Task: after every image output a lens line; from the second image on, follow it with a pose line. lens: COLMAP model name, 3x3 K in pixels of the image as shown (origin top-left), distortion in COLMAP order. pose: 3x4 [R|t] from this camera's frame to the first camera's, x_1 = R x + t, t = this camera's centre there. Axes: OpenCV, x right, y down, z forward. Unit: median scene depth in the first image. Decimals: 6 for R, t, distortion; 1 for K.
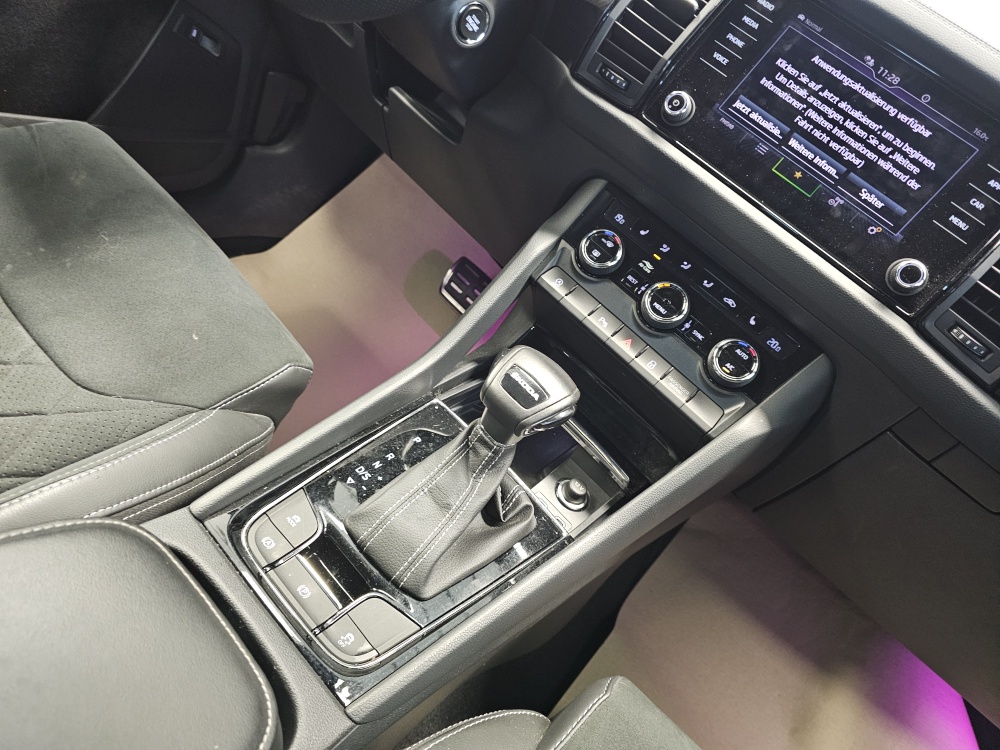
lens RADIAL K [[693.4, 0, 482.3], [0, 693.4, 365.5], [0, 0, 1]] dist [0.035538, -0.048930]
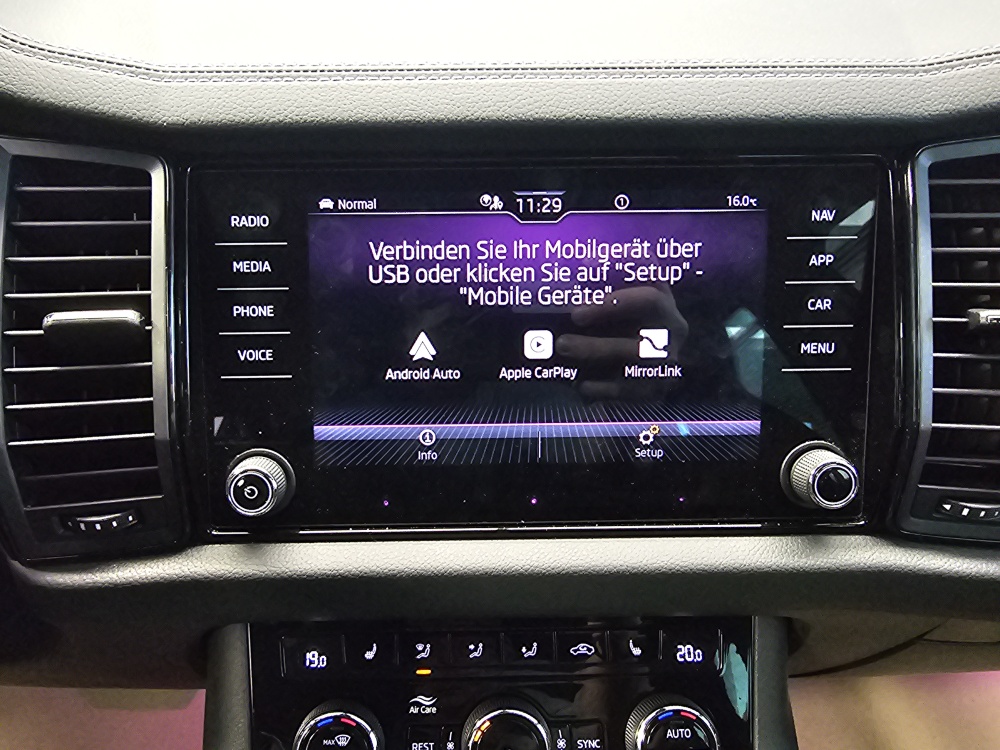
lens RADIAL K [[688.9, 0, 448.4], [0, 688.9, 364.9], [0, 0, 1]] dist [0.014454, -0.009214]
pose [[0.673448, -0.673116, 0.305586, 0.281739], [0.675567, 0.728232, 0.115271, -0.400749], [-0.300128, 0.128815, 0.945161, 0.515032]]
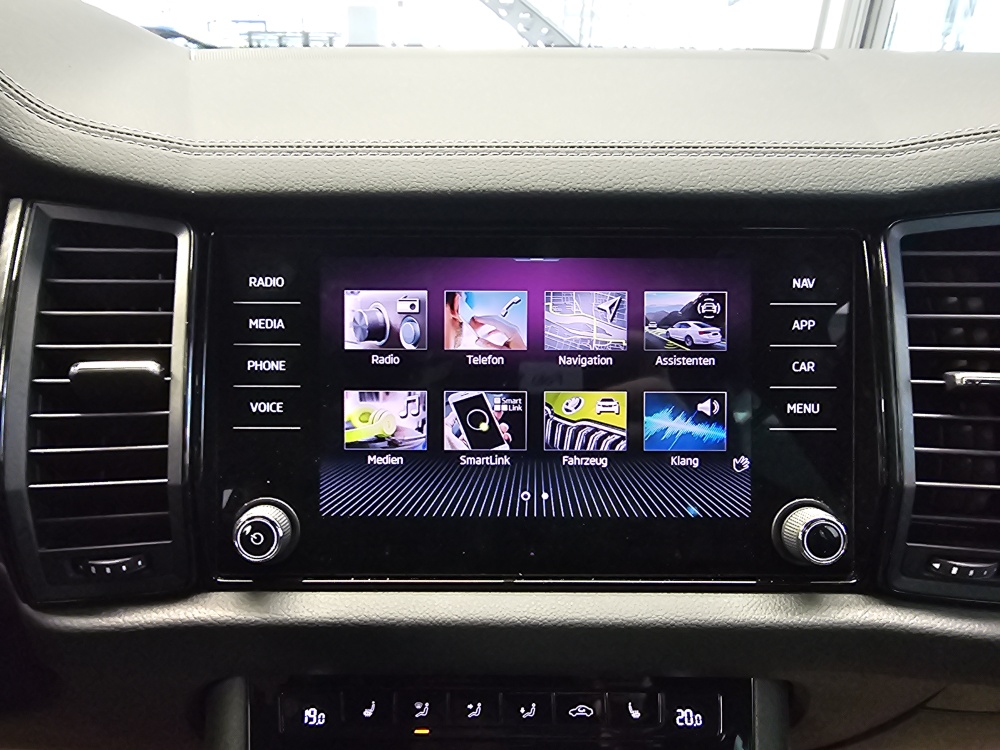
lens RADIAL K [[688.9, 0, 452.4], [0, 688.9, 384.2], [0, 0, 1]] dist [0.014454, -0.009214]
pose [[0.686149, -0.631481, 0.361153, 0.264385], [0.666020, 0.745002, 0.037284, -0.382078], [-0.292603, 0.214953, 0.931761, 0.493987]]
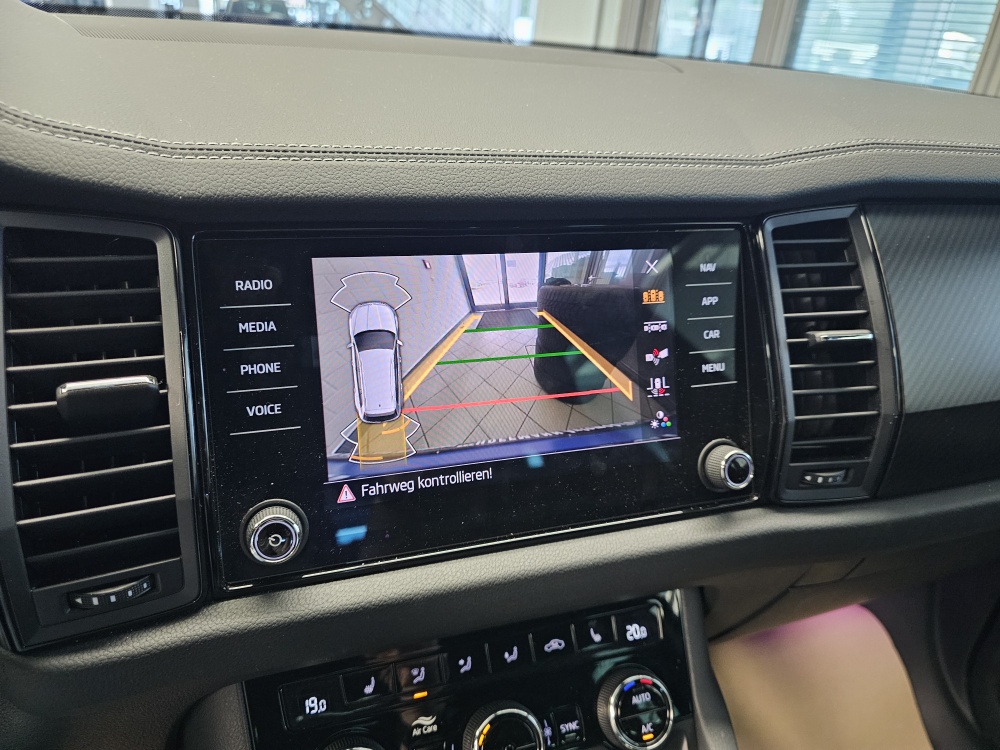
lens RADIAL K [[693.4, 0, 492.0], [0, 693.4, 365.7], [0, 0, 1]] dist [0.035538, -0.048930]
pose [[0.485913, -0.688543, 0.538328, 0.172819], [0.671067, 0.688534, 0.274936, -0.490186], [-0.559963, 0.227659, 0.796626, 0.499252]]
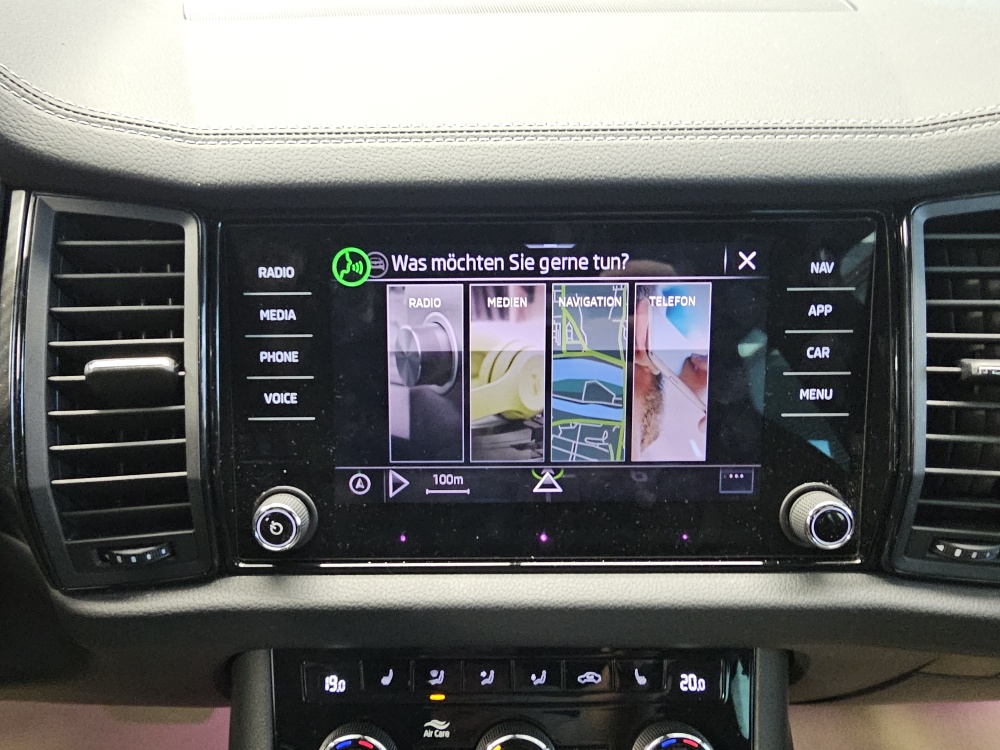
lens RADIAL K [[688.9, 0, 449.2], [0, 688.9, 385.2], [0, 0, 1]] dist [0.014454, -0.009214]
pose [[0.682010, -0.670831, 0.291286, 0.285525], [0.673863, 0.731190, 0.106162, -0.418052], [-0.284202, 0.123883, 0.950727, 0.488467]]
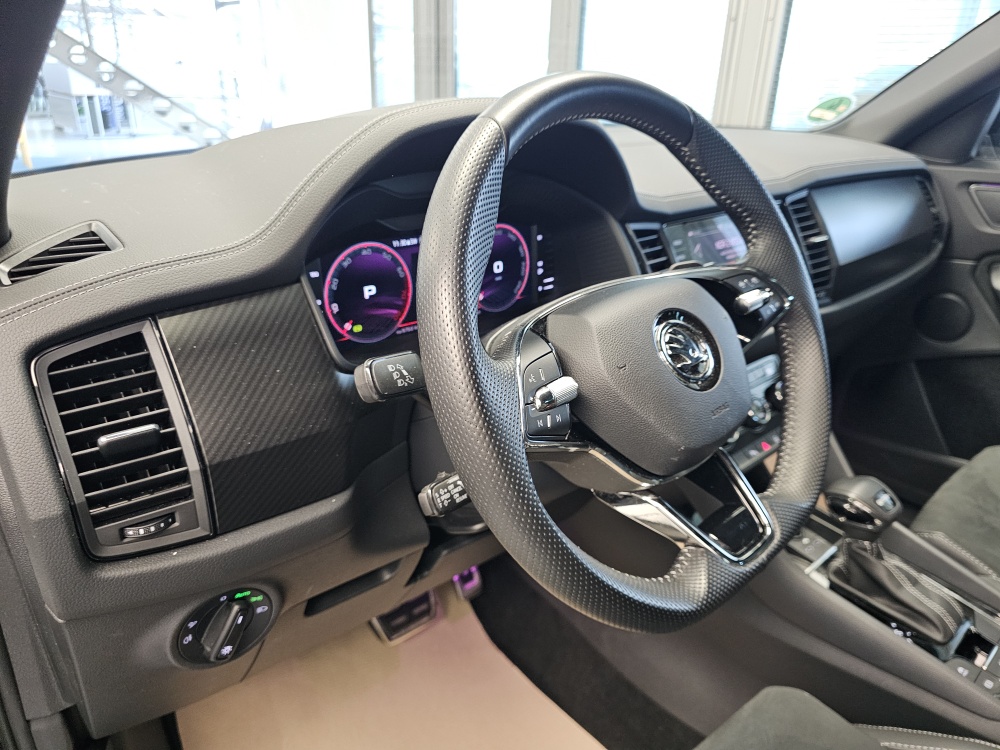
lens RADIAL K [[693.4, 0, 518.8], [0, 693.4, 377.8], [0, 0, 1]] dist [0.035538, -0.048930]
pose [[0.105810, -0.746994, 0.656357, -0.755985], [0.649662, 0.551646, 0.523093, -1.296927], [-0.752824, 0.371062, 0.543663, 0.549491]]
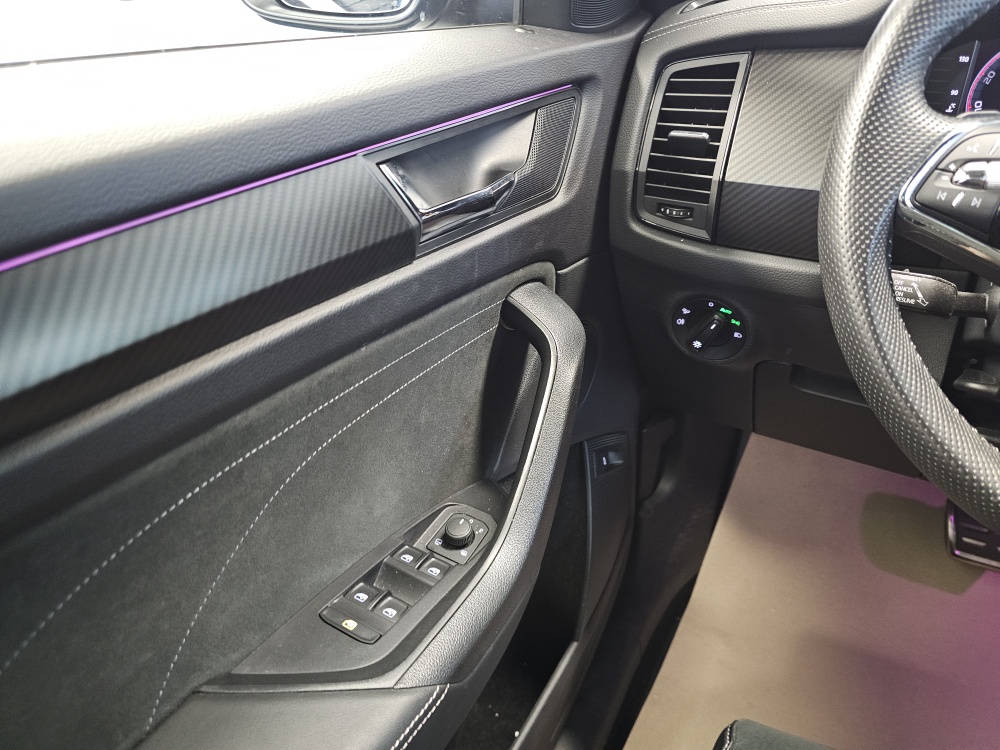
lens RADIAL K [[693.4, 0, 499.3], [0, 693.4, 382.3], [0, 0, 1]] dist [0.035538, -0.048930]
pose [[0.859685, -0.505481, -0.073699, -0.696800], [0.496357, 0.860690, -0.113327, -0.875431], [0.120717, 0.060845, 0.990821, 0.295896]]
